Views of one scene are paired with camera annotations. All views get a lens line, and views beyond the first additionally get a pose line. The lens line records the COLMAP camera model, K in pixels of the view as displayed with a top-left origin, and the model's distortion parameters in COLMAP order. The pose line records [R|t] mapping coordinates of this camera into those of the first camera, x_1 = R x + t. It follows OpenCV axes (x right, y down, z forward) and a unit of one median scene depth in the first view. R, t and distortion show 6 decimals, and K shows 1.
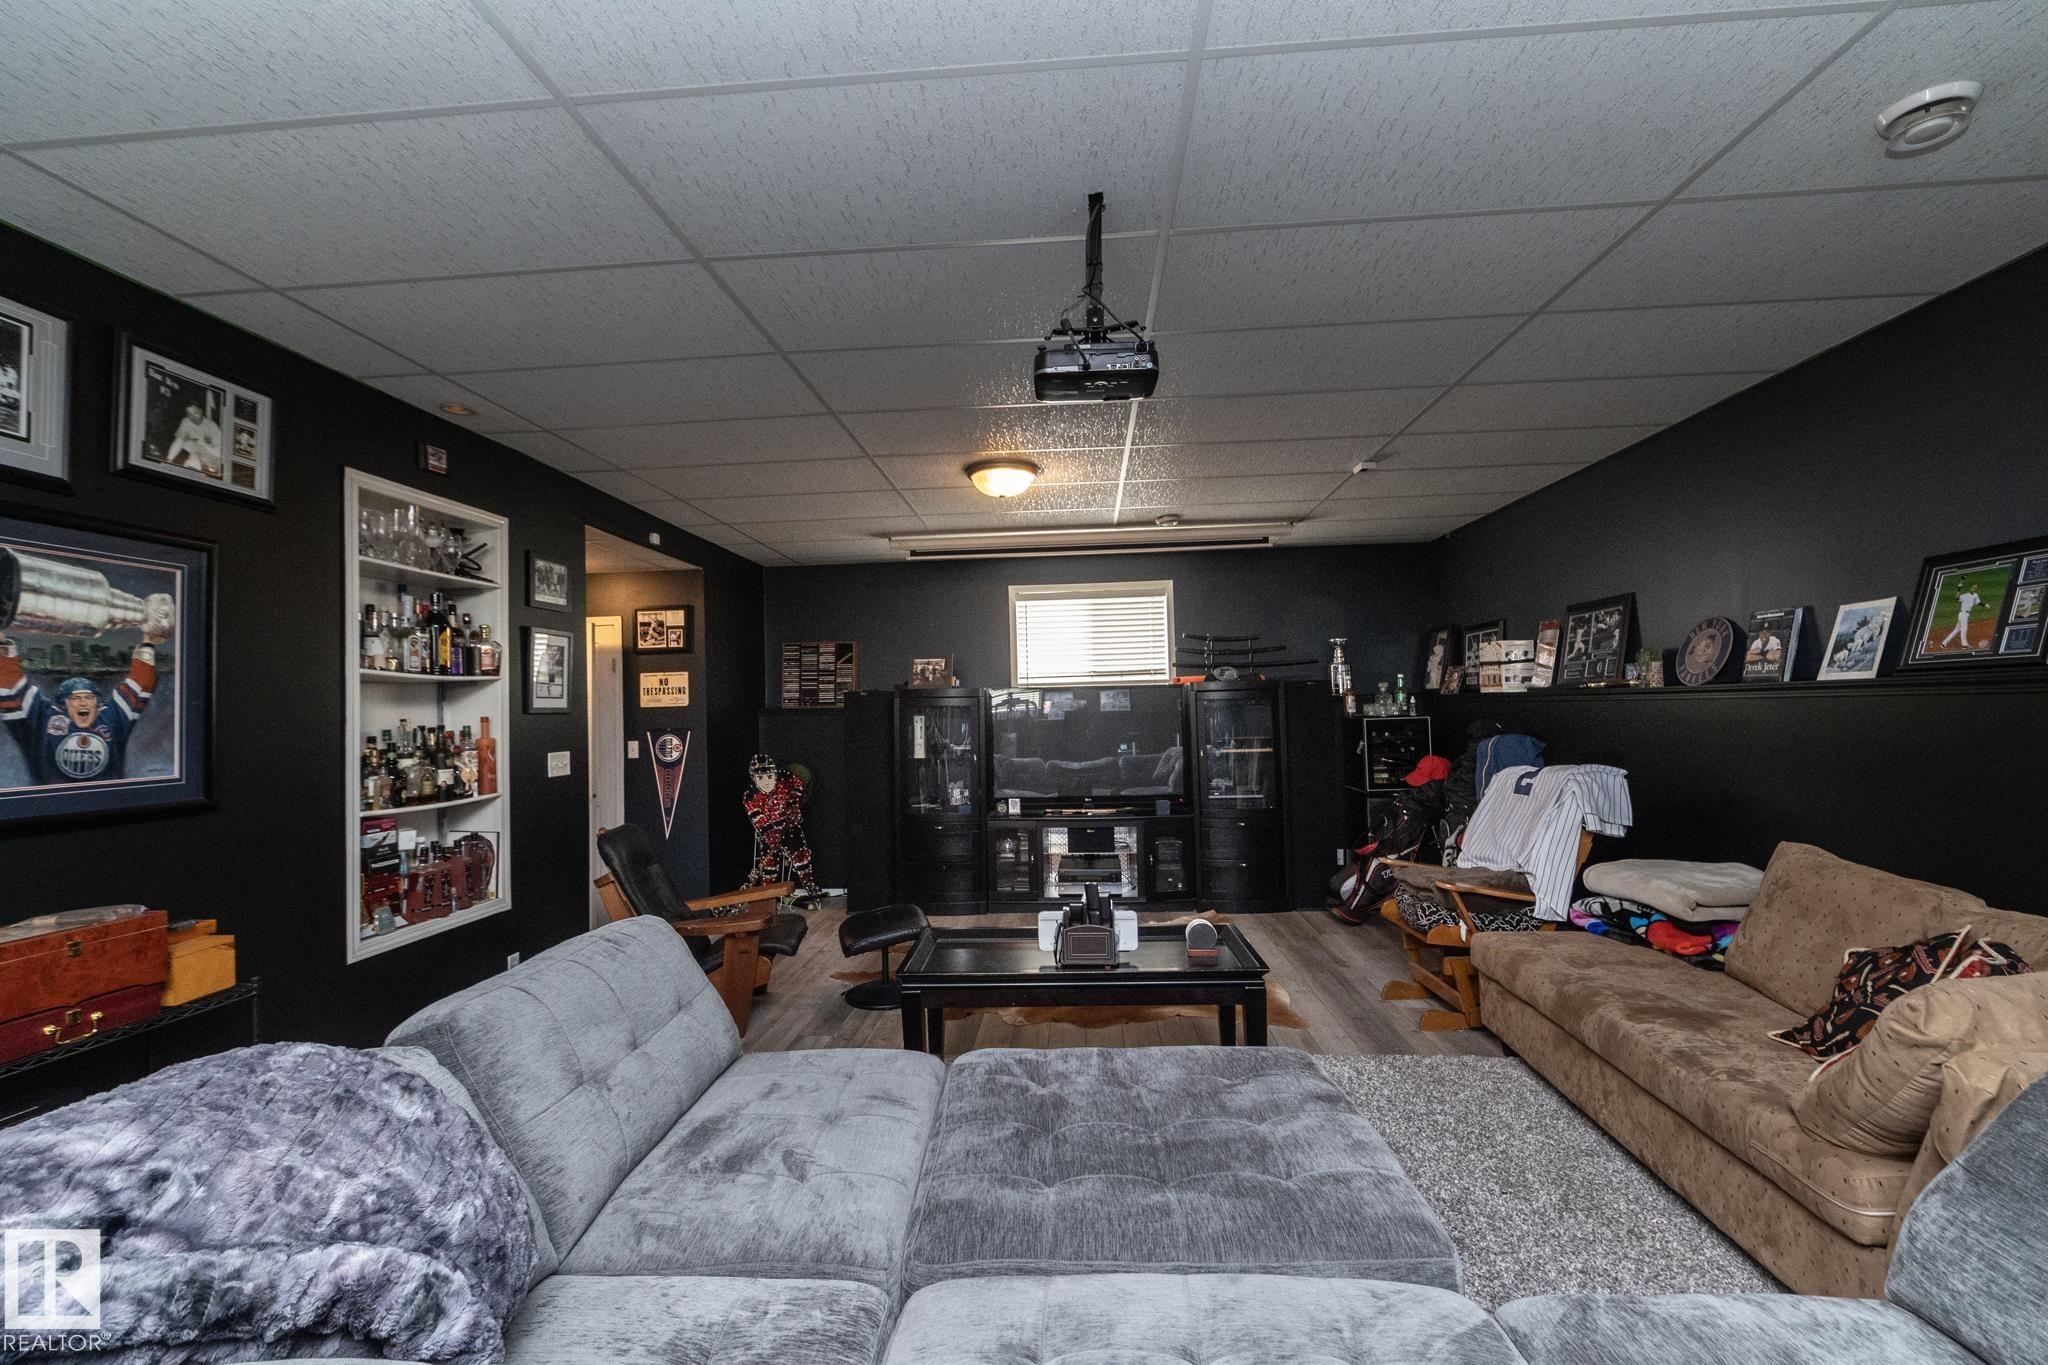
lens RADIAL K [[866.8, 0, 1015.3], [0, 866.8, 678.0], [0, 0, 1]] dist [-0.001276, -0.000531]
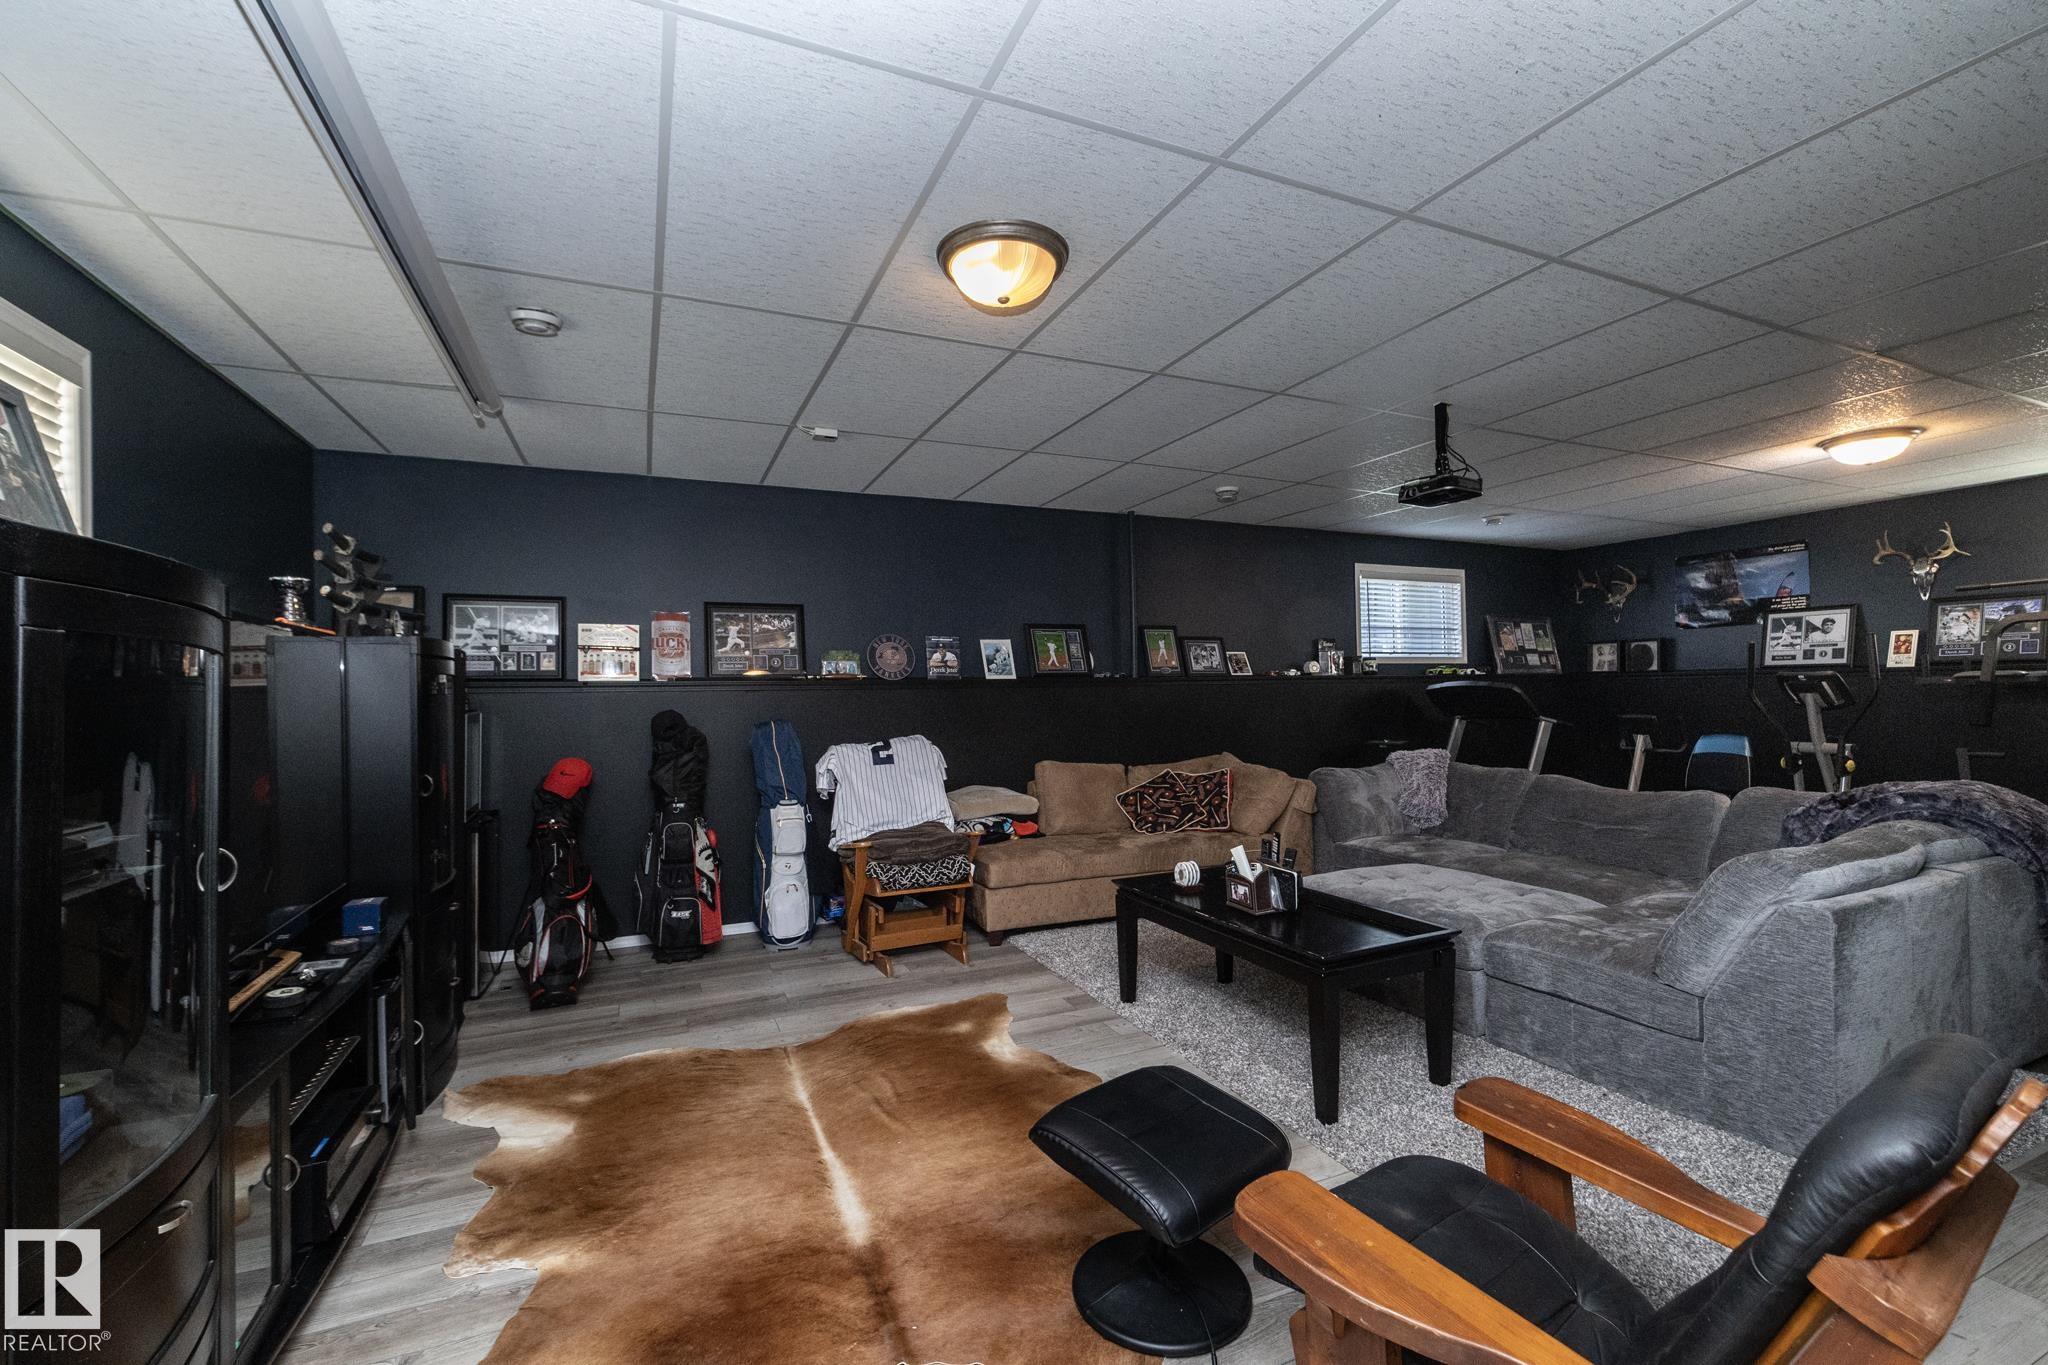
lens RADIAL K [[866.8, 0, 1017.4], [0, 866.8, 682.7], [0, 0, 1]] dist [-0.001276, -0.000531]
pose [[-0.475503, 0.039235, 0.878839, -0.668486], [-0.007222, 0.998797, -0.048498, 0.091668], [-0.879685, -0.029408, -0.474647, 1.665430]]
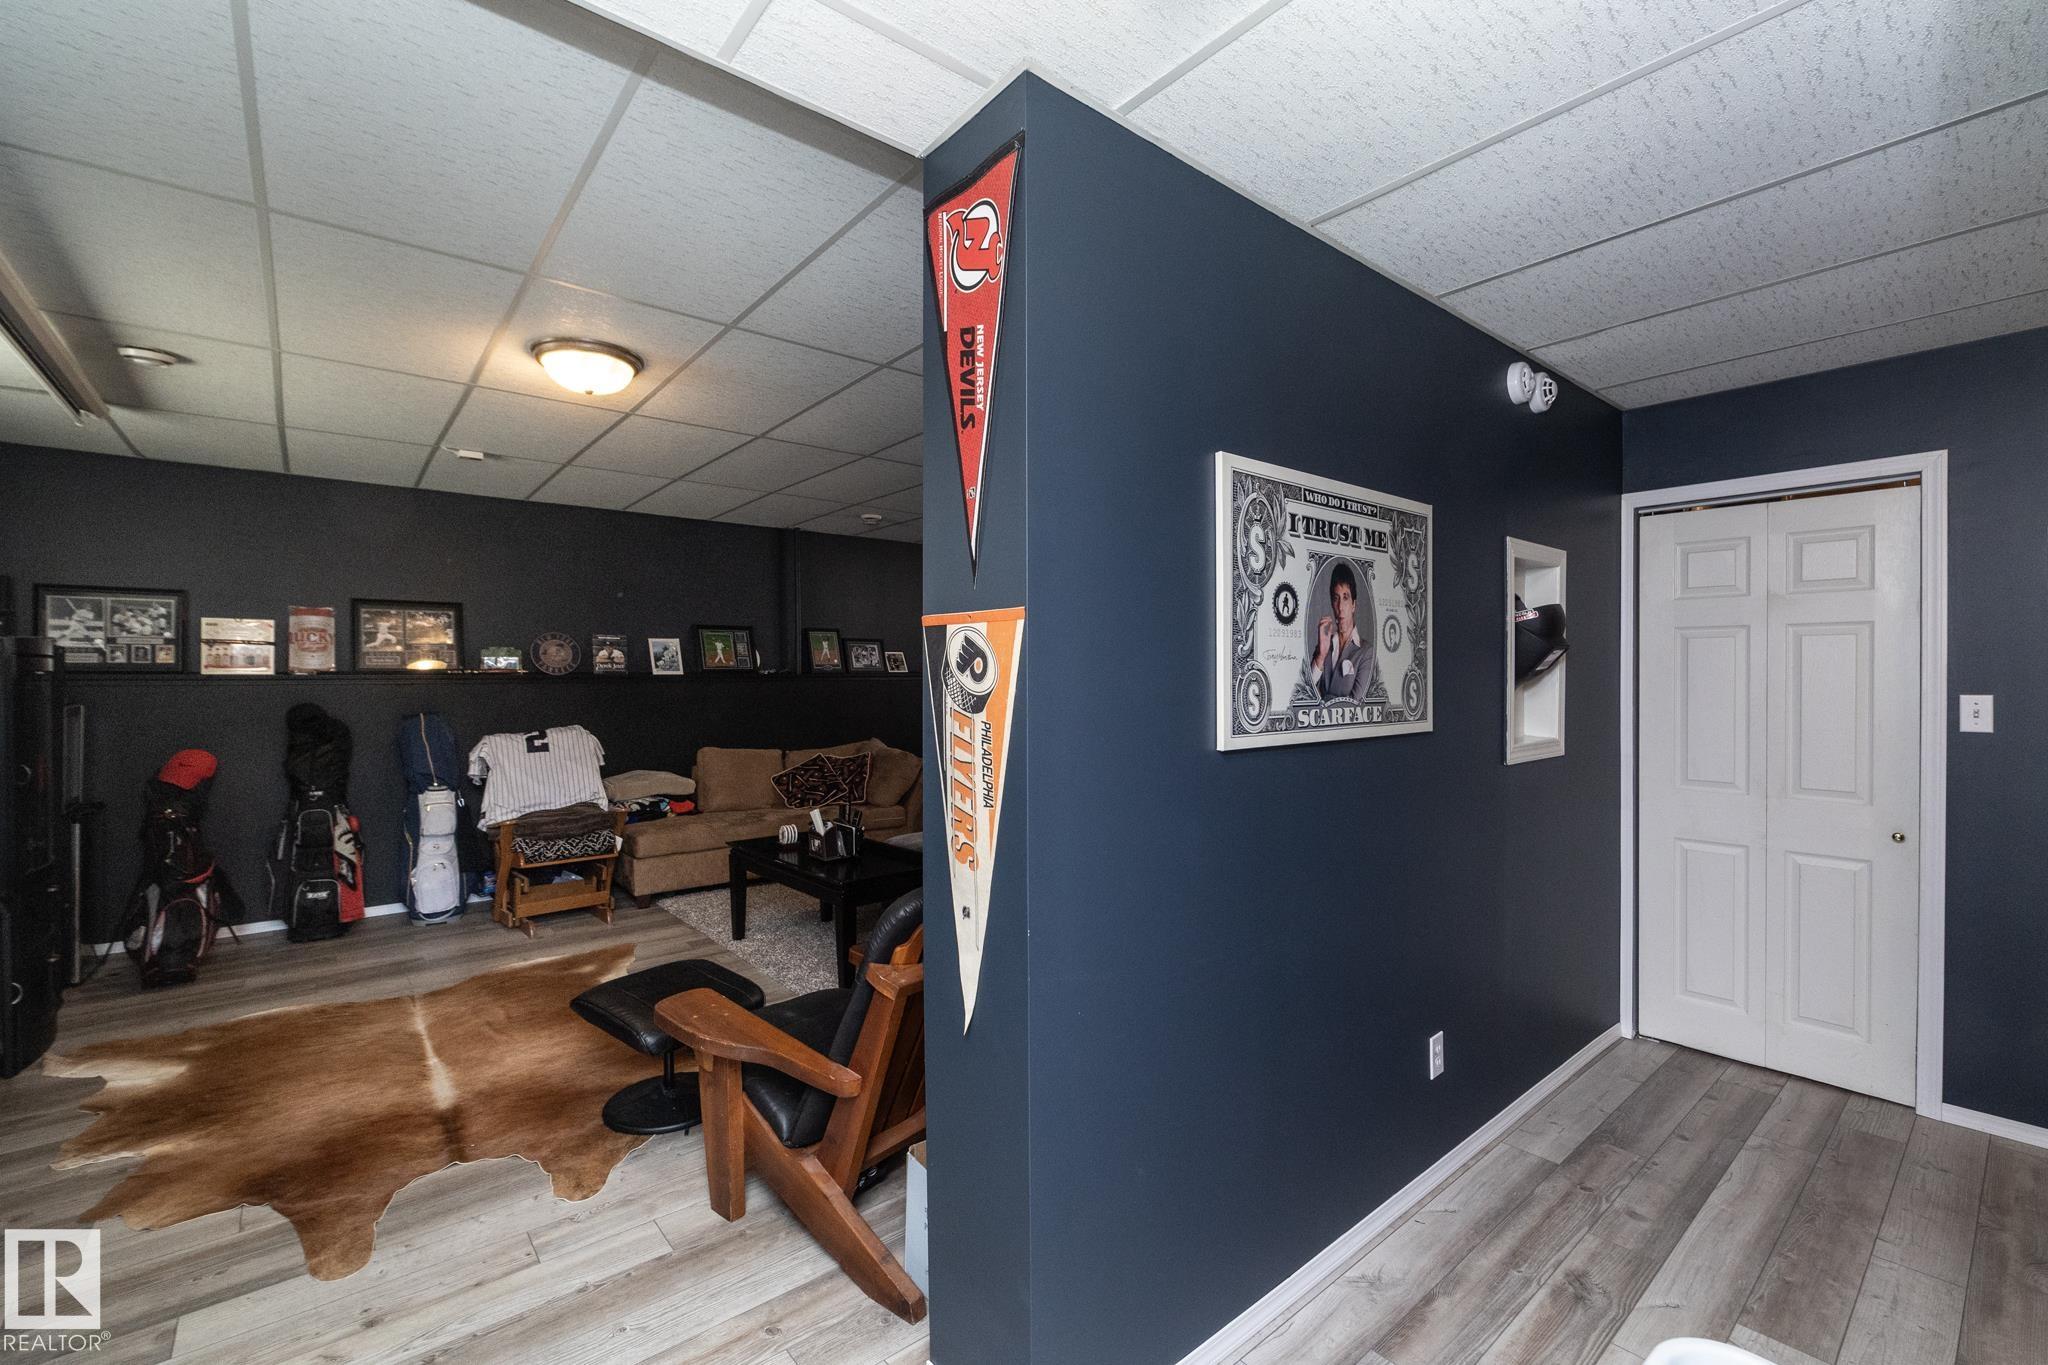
lens RADIAL K [[866.8, 0, 1020.5], [0, 866.8, 681.3], [0, 0, 1]] dist [-0.001276, -0.000531]
pose [[-0.697187, 0.024347, 0.716476, -1.049207], [-0.004574, 0.999252, -0.038408, 0.086100], [-0.716875, -0.030055, -0.696554, 1.651249]]
